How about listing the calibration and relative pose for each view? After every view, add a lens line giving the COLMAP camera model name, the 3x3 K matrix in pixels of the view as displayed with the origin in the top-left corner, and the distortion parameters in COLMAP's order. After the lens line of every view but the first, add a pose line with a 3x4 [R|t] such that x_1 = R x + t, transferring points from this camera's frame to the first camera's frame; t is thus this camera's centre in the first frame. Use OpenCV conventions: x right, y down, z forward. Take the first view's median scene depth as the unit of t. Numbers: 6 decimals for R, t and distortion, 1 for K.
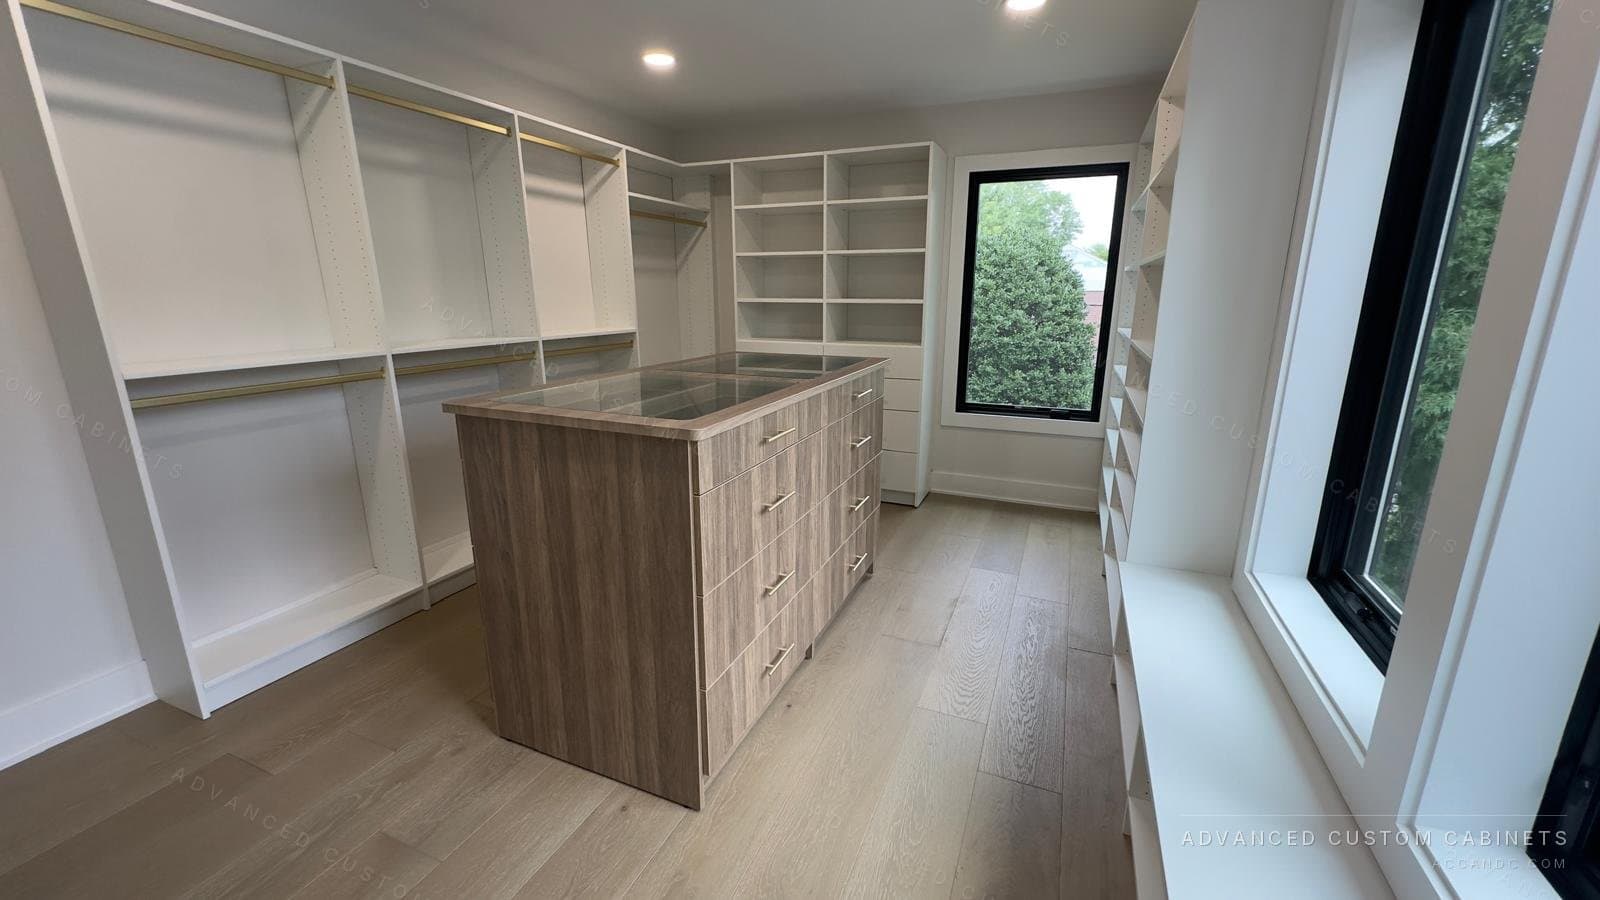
lens RADIAL K [[638.5, 0, 801.9], [0, 638.5, 451.4], [0, 0, 1]] dist [-0.001891, 0.000321]
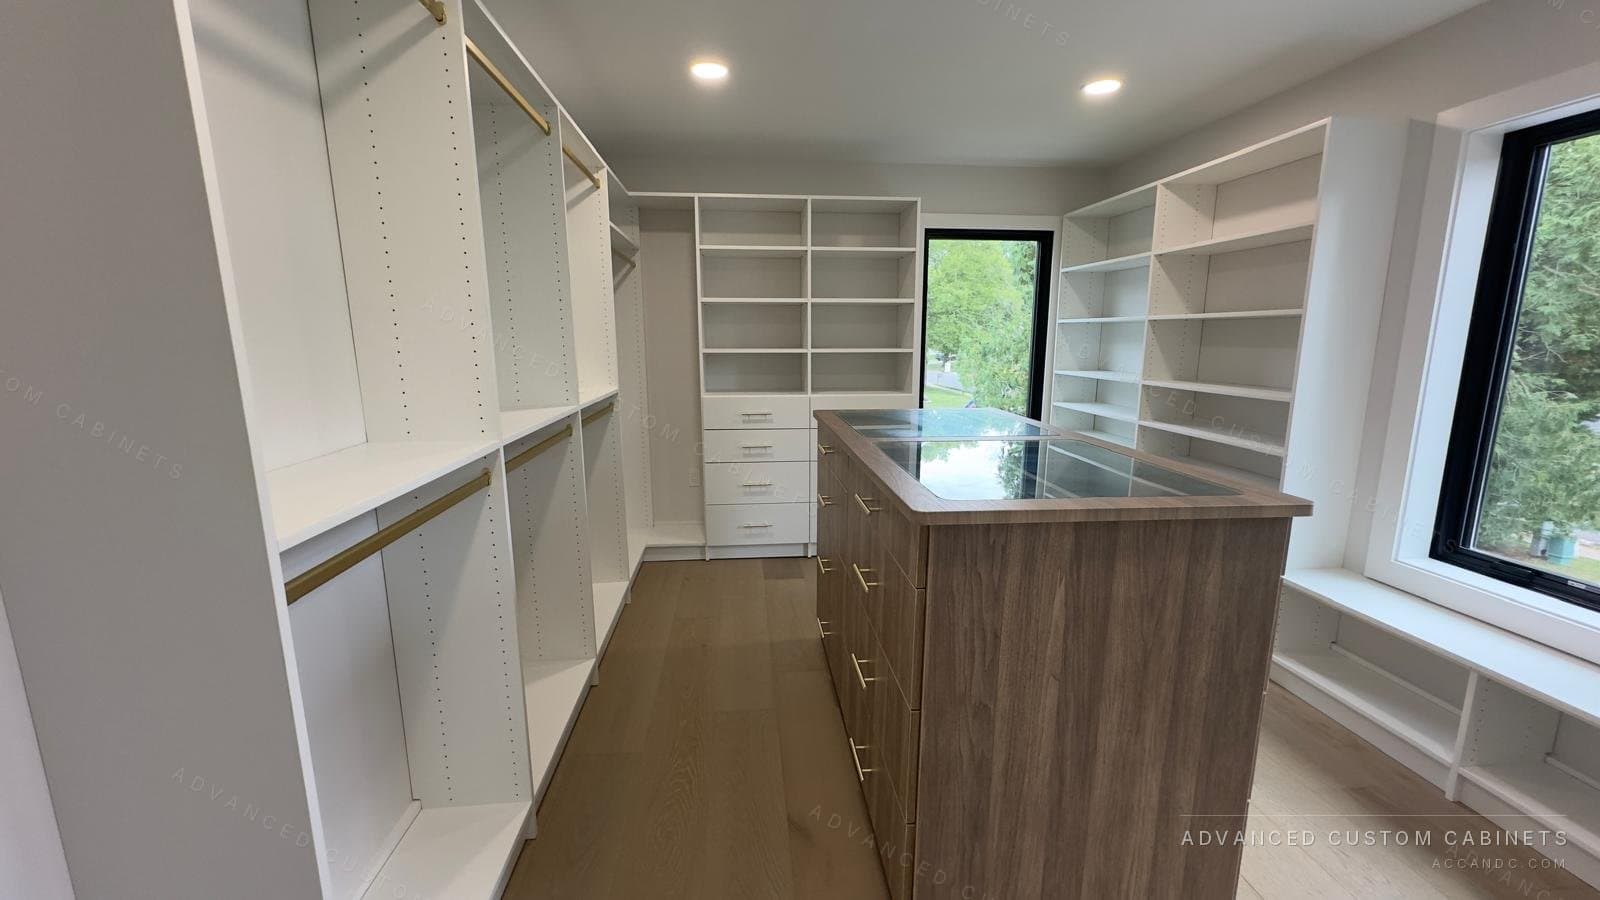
lens RADIAL K [[638.5, 0, 794.6], [0, 638.5, 452.8], [0, 0, 1]] dist [-0.001891, 0.000321]
pose [[0.879936, -0.089088, 0.466665, -0.811504], [0.119799, 0.992127, -0.036489, -0.105206], [-0.459740, 0.088014, 0.883681, 0.366025]]
